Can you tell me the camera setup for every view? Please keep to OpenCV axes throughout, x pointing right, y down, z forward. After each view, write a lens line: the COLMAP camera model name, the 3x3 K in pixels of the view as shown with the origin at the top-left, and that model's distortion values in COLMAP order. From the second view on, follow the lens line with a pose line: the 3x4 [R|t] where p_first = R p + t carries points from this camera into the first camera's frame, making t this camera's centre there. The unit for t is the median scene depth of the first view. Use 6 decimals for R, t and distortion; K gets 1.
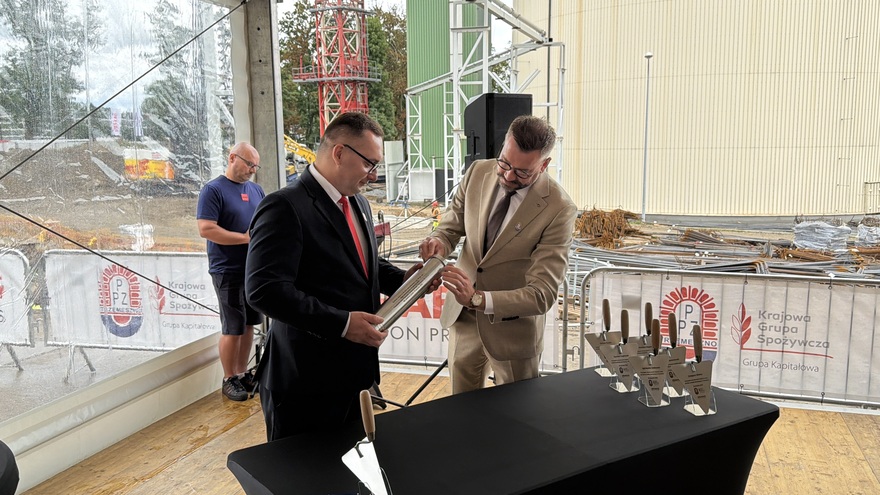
lens RADIAL K [[764.6, 0, 447.0], [0, 764.6, 256.5], [0, 0, 1]] dist [0.108067, -0.188274]
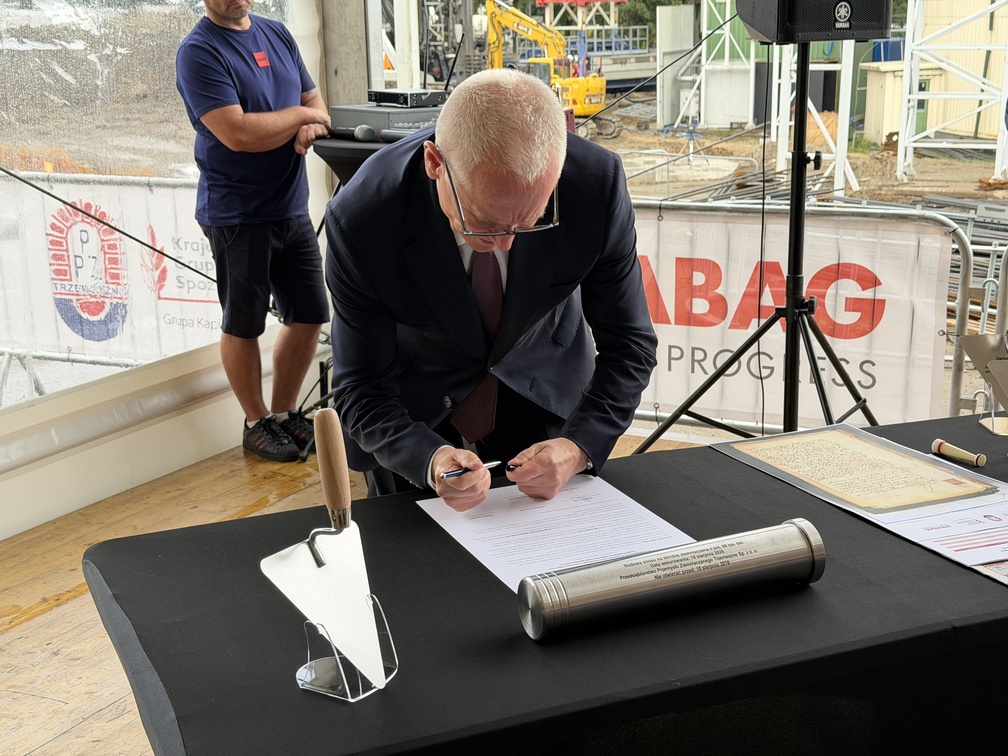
lens RADIAL K [[1426.9, 0, 503.3], [0, 1426.9, 391.0], [0, 0, 1]] dist [0.123739, 0.000000]
pose [[0.981932, 0.043051, -0.184274, 0.006863], [-0.023392, 0.993924, 0.107557, 0.004353], [0.187785, -0.101303, 0.976972, 0.014557]]
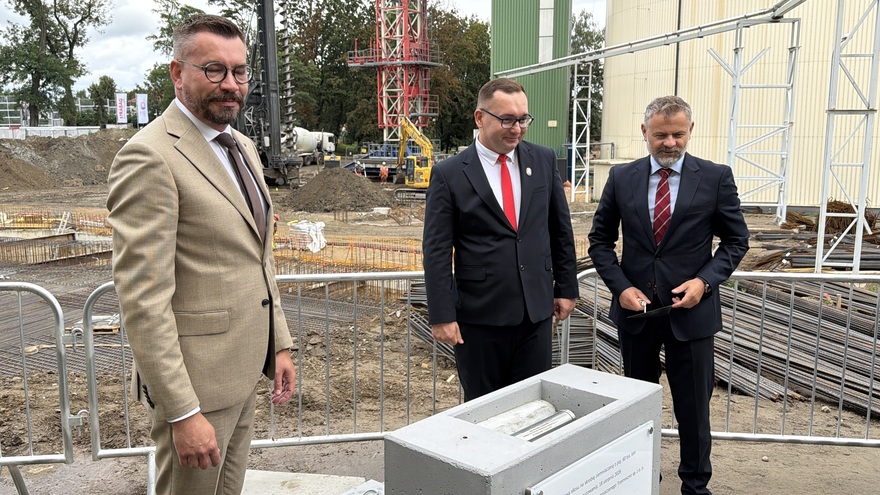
lens RADIAL K [[764.6, 0, 432.2], [0, 764.6, 251.5], [0, 0, 1]] dist [0.108067, -0.188274]
pose [[0.996129, -0.008155, 0.087522, -0.243266], [0.007927, 0.999964, 0.002951, -0.005603], [-0.087543, -0.002246, 0.996158, 0.085615]]
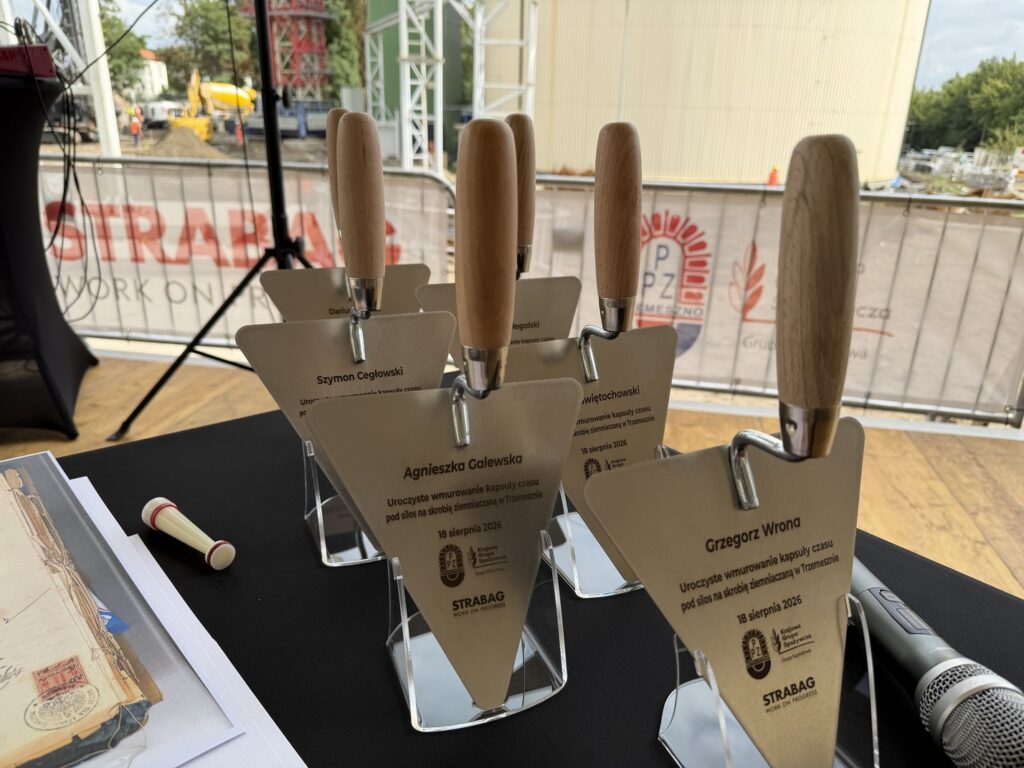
lens RADIAL K [[727.3, 0, 516.5], [0, 727.3, 384.4], [0, 0, 1]] dist [0.037547, -0.038118]
pose [[0.992803, -0.007856, 0.119501, 0.019823], [-0.017695, 0.977271, 0.211256, 0.007345], [-0.118444, -0.211850, 0.970098, 0.065937]]
